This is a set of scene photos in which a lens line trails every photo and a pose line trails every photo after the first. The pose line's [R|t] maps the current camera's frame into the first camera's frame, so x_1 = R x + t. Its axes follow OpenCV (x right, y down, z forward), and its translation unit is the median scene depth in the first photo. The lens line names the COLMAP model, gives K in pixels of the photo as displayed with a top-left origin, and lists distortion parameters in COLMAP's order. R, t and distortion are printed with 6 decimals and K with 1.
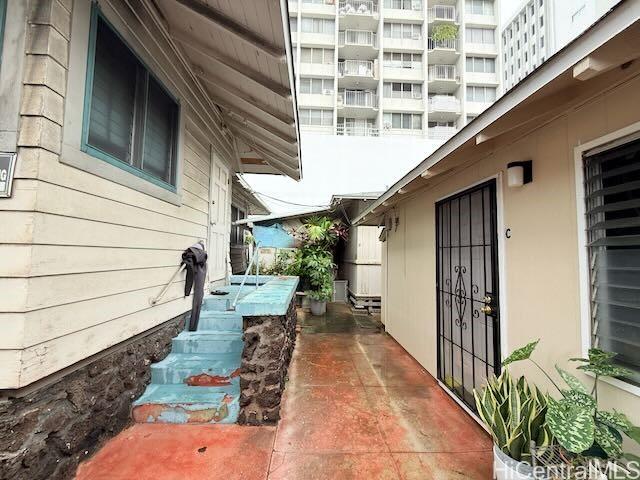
lens RADIAL K [[254.9, 0, 320.4], [0, 254.9, 240.3], [0, 0, 1]] dist [-0.001470, 0.000463]
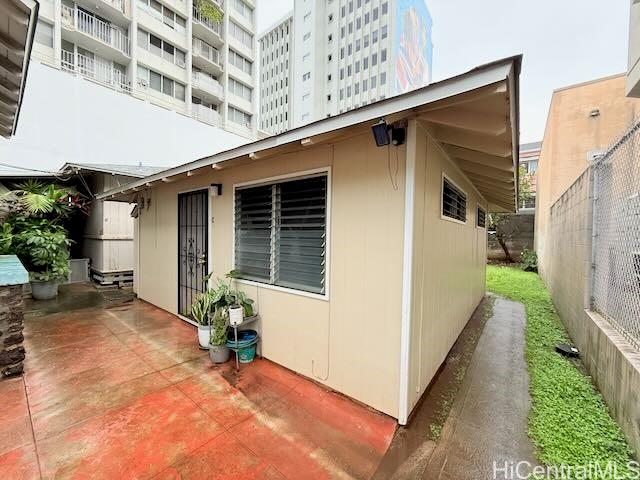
lens RADIAL K [[254.9, 0, 320.8], [0, 254.9, 241.3], [0, 0, 1]] dist [-0.001470, 0.000463]
pose [[0.651686, -0.023836, 0.758114, -0.051275], [-0.051447, 0.995815, 0.075534, -0.015890], [-0.756742, -0.088227, 0.647732, -0.249774]]
